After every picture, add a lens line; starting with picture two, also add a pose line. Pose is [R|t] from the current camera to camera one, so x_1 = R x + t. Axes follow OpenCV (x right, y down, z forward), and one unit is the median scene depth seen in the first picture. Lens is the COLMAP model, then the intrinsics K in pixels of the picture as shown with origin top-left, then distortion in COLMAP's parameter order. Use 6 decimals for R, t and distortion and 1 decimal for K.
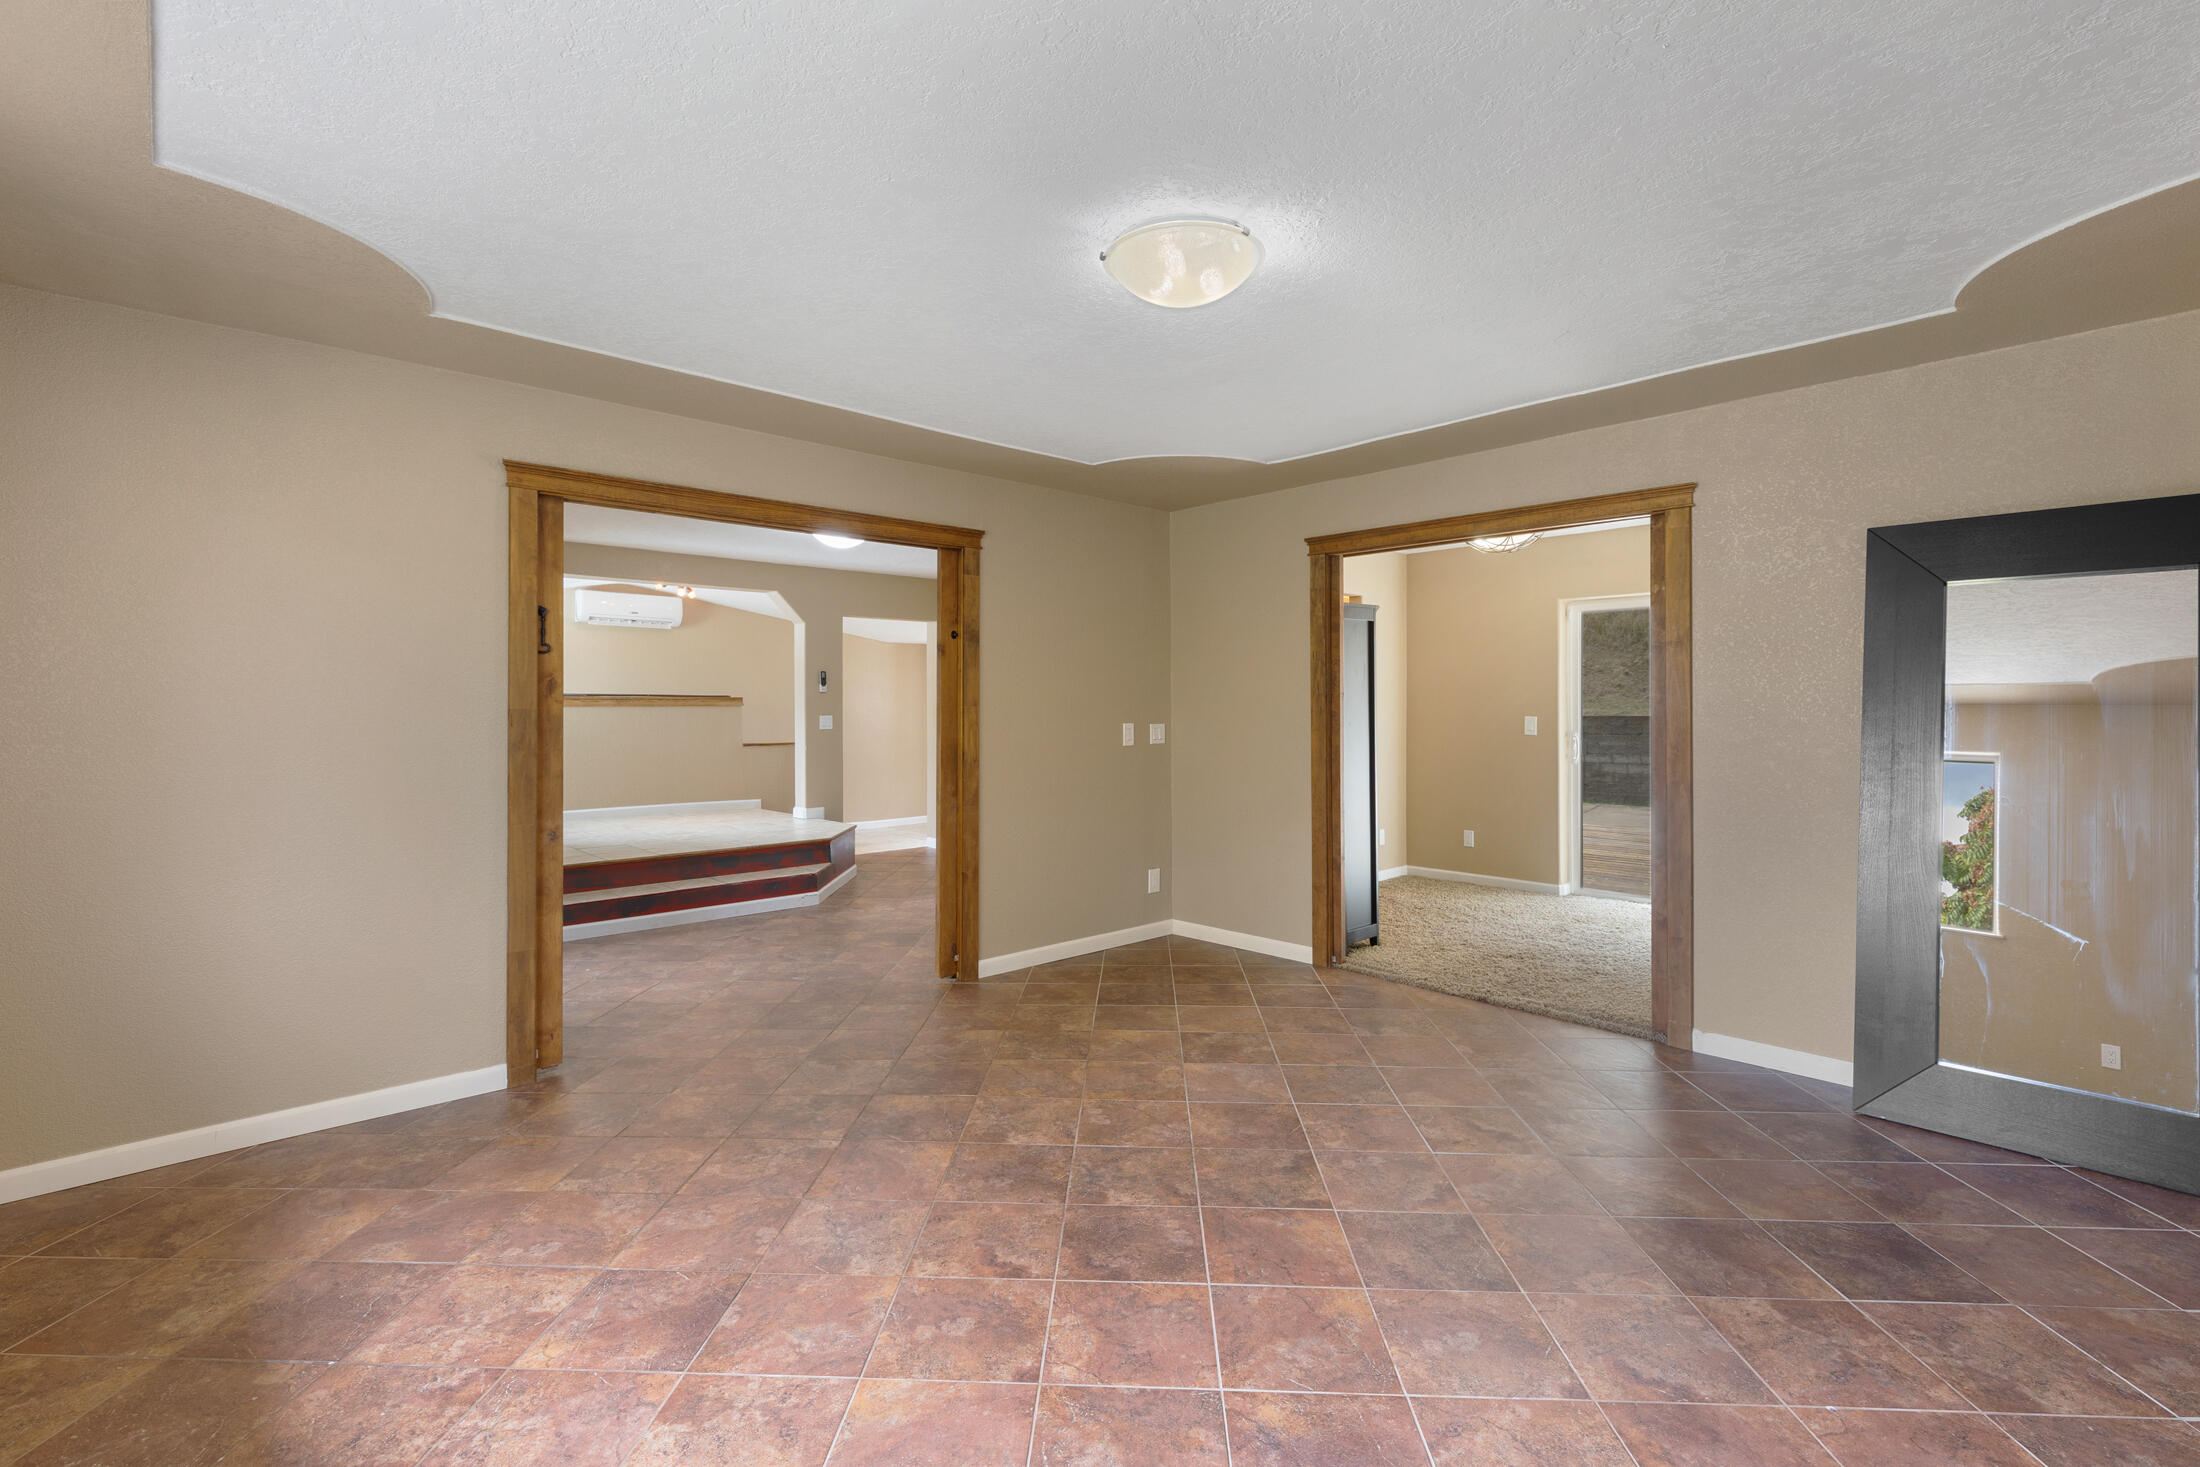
lens RADIAL K [[1000.5, 0, 1107.4], [0, 1000.5, 720.9], [0, 0, 1]] dist [0.007898, -0.001505]
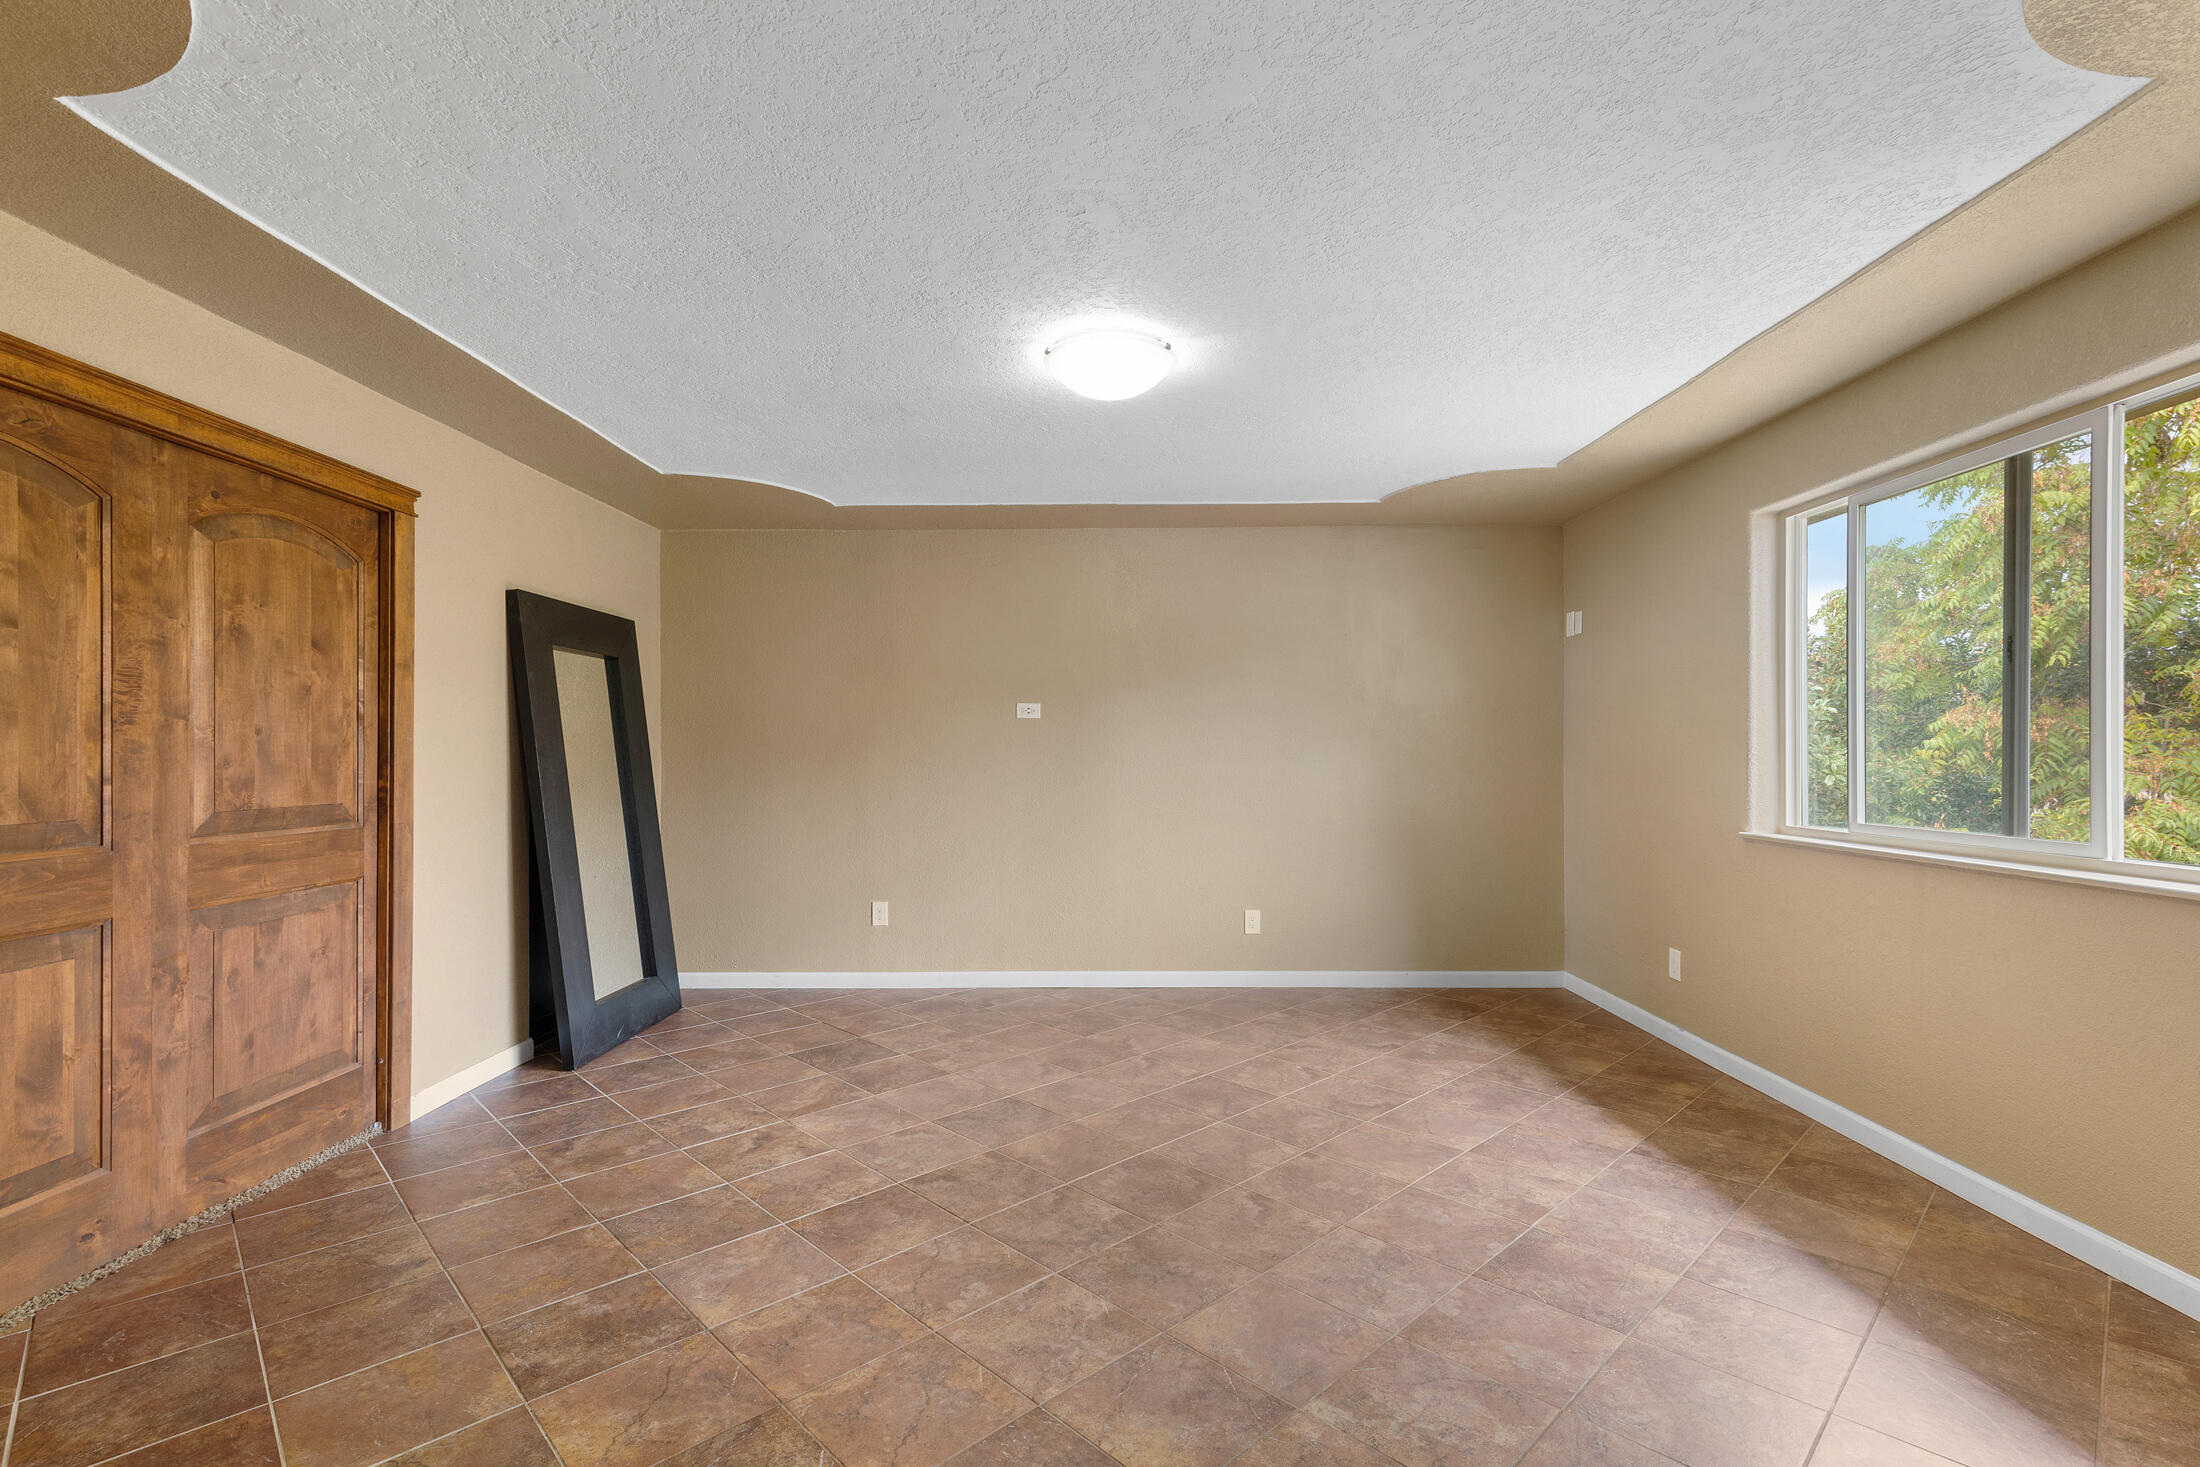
lens RADIAL K [[1000.5, 0, 1107.1], [0, 1000.5, 746.5], [0, 0, 1]] dist [0.007898, -0.001505]
pose [[-0.722399, 0.009449, 0.691412, -0.724694], [0.015121, 0.999883, 0.002134, 0.002495], [-0.691311, 0.011996, -0.722457, 1.806100]]
